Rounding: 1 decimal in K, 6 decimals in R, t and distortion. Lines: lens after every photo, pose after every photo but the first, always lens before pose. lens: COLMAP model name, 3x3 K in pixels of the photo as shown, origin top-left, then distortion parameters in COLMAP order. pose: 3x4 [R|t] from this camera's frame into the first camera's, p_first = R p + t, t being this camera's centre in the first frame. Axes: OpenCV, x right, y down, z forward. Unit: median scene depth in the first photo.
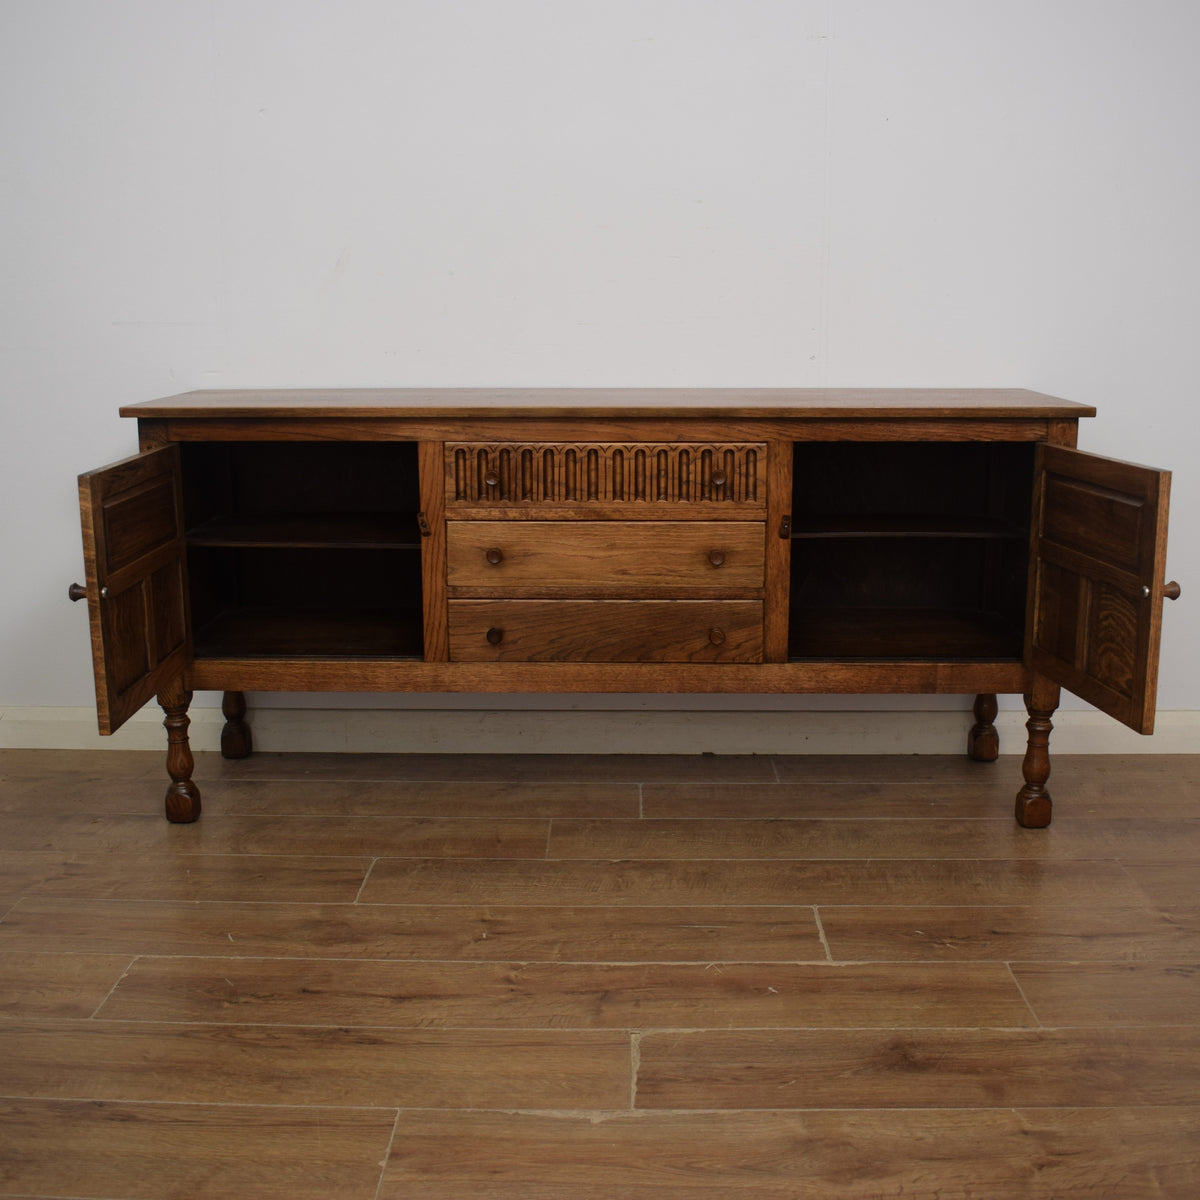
lens RADIAL K [[1351.1, 0, 599.5], [0, 1351.1, 595.3], [0, 0, 1]] dist [-0.084895, 0.011678]
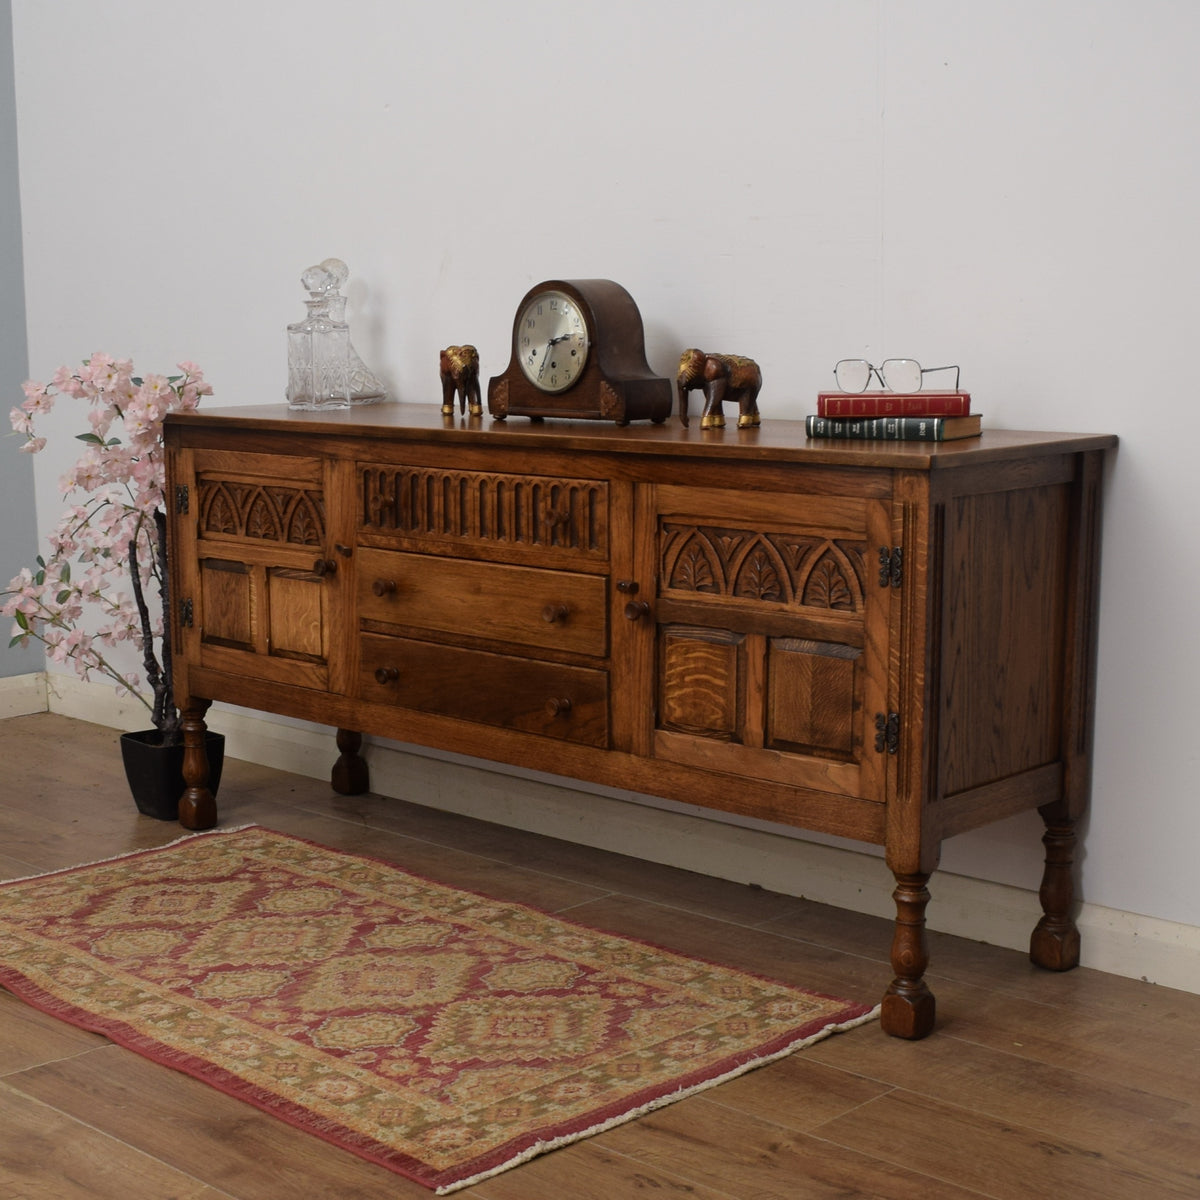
lens RADIAL K [[1998.3, 0, 574.4], [0, 1998.3, 675.2], [0, 0, 1]] dist [-0.065408, -0.027395]
pose [[0.737126, 0.121039, -0.664827, 0.934101], [-0.137411, 0.990121, 0.027908, -0.026233], [0.661637, 0.070783, 0.746476, 0.074571]]
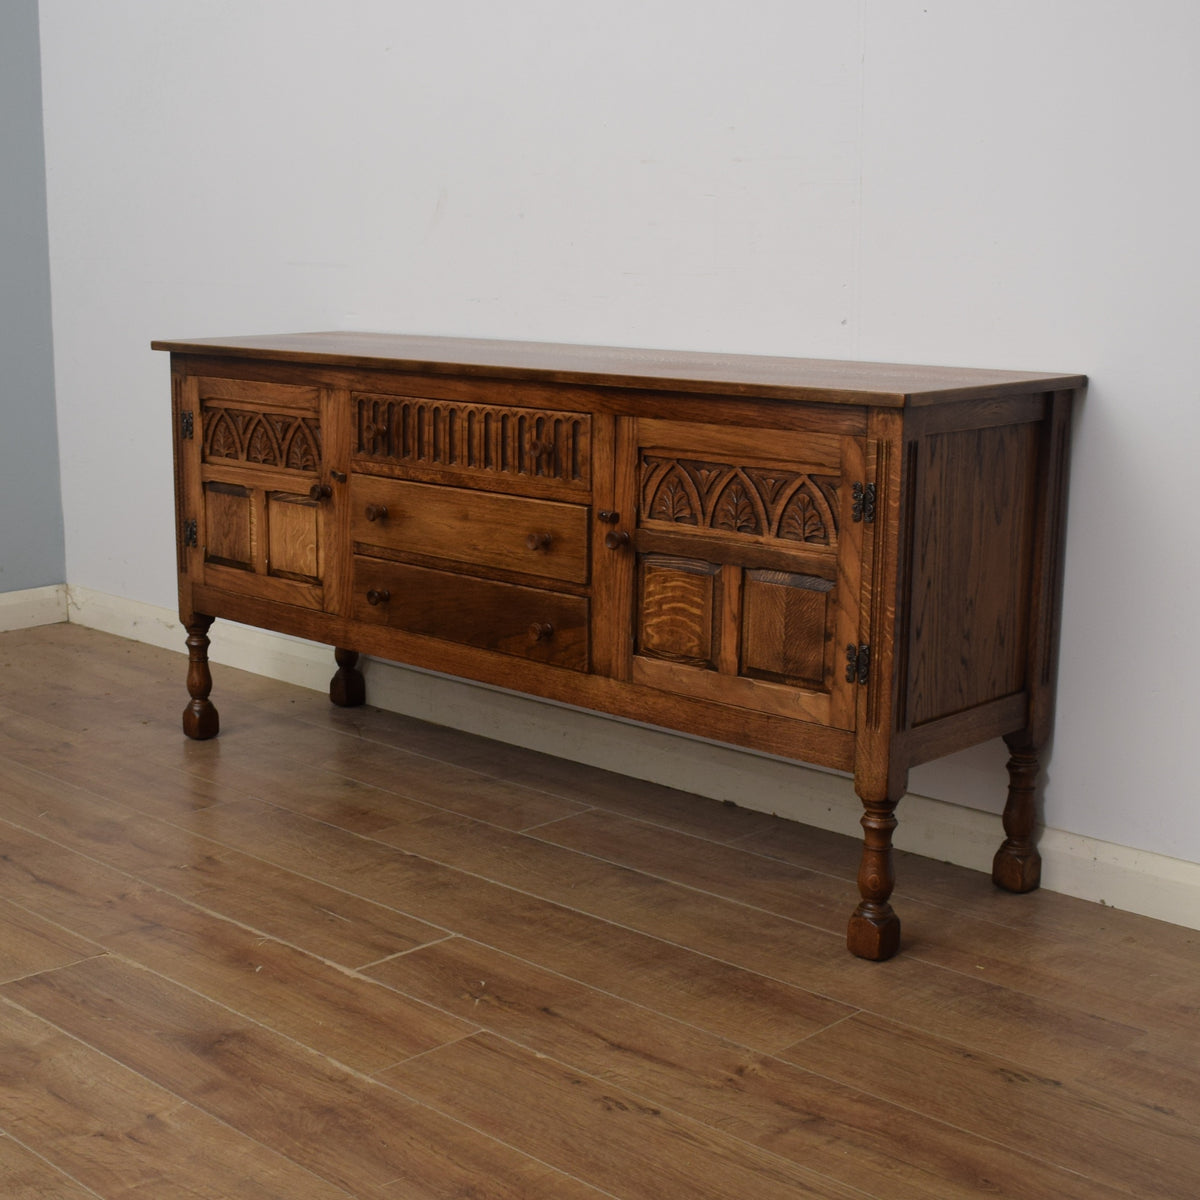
lens RADIAL K [[1822.3, 0, 556.4], [0, 1822.3, 626.9], [0, 0, 1]] dist [-0.065230, -0.040340]
pose [[0.728845, 0.146722, -0.668773, 0.894587], [-0.149438, 0.987309, 0.053744, -0.038347], [0.668171, 0.060770, 0.741522, 0.133757]]
